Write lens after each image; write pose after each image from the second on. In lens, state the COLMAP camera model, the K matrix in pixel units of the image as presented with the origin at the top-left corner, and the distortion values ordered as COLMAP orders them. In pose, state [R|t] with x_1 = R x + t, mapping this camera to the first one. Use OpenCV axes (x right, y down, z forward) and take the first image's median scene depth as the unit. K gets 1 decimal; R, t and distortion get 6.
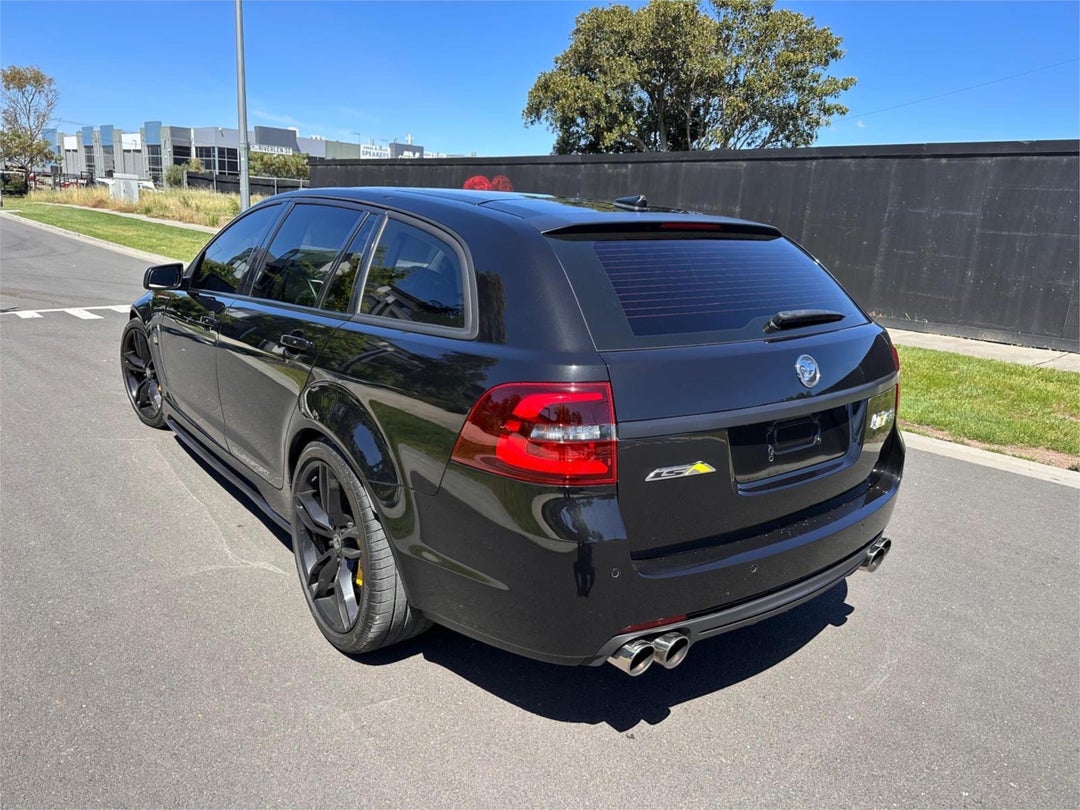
lens RADIAL K [[757.3, 0, 546.9], [0, 757.3, 398.9], [0, 0, 1]] dist [0.051794, -0.065622]
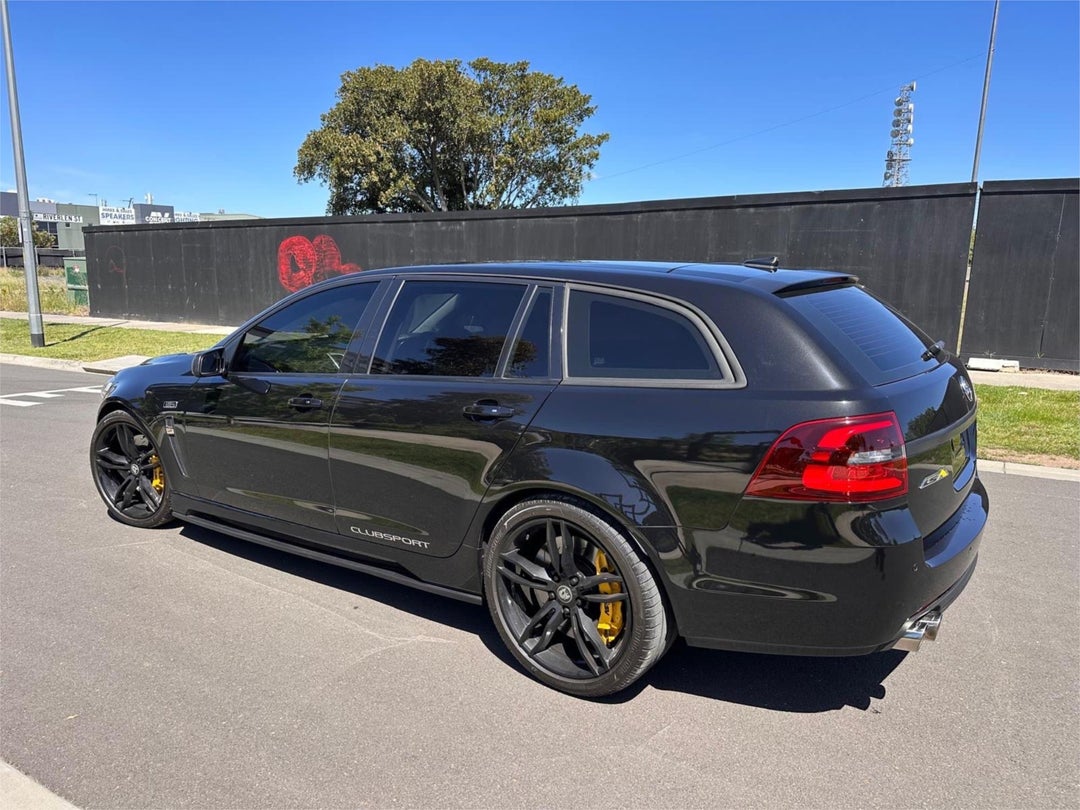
lens RADIAL K [[753.0, 0, 540.0], [0, 753.0, 405.0], [0, 0, 1]] dist [0.066589, -0.092090]
pose [[0.956382, -0.100872, 0.274149, -0.030431], [0.115961, 0.992474, -0.039361, -0.001866], [-0.268115, 0.069434, 0.960881, -0.001007]]
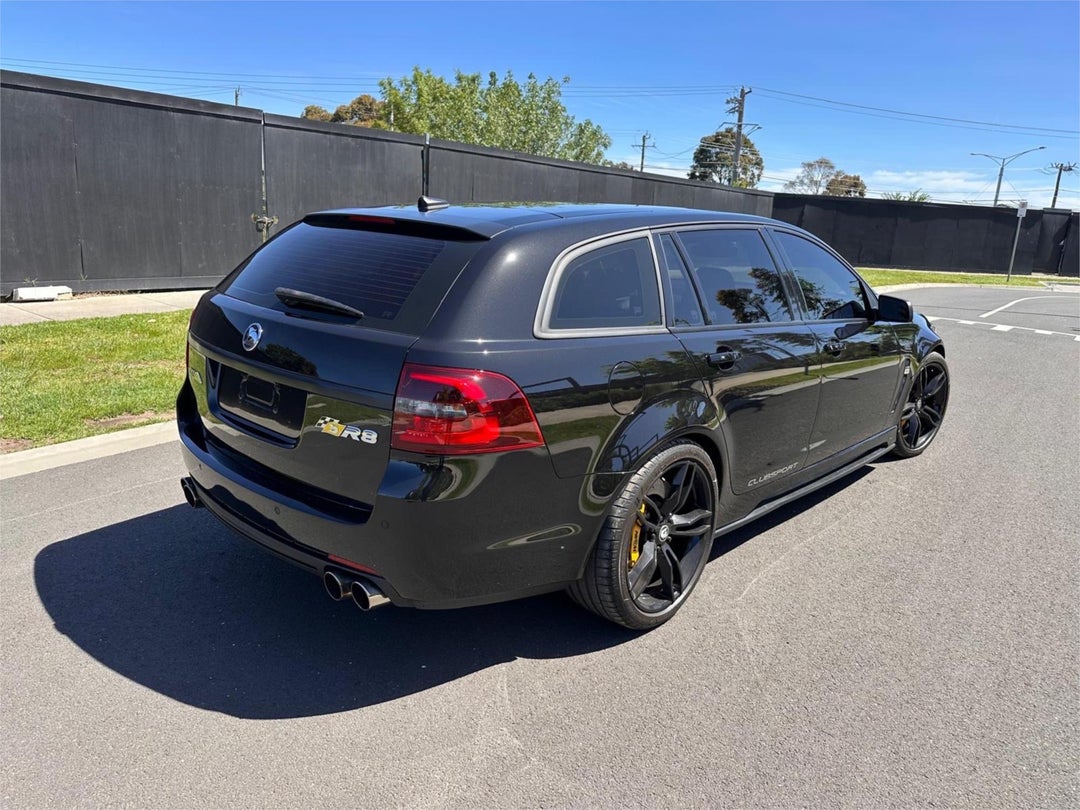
lens RADIAL K [[757.9, 0, 540.0], [0, 757.9, 405.0], [0, 0, 1]] dist [0.027874, -0.034341]
pose [[-0.179142, -0.312723, 0.932798, -0.052806], [0.181460, 0.921366, 0.343739, -0.024792], [-0.966944, 0.230844, -0.108309, 0.084453]]
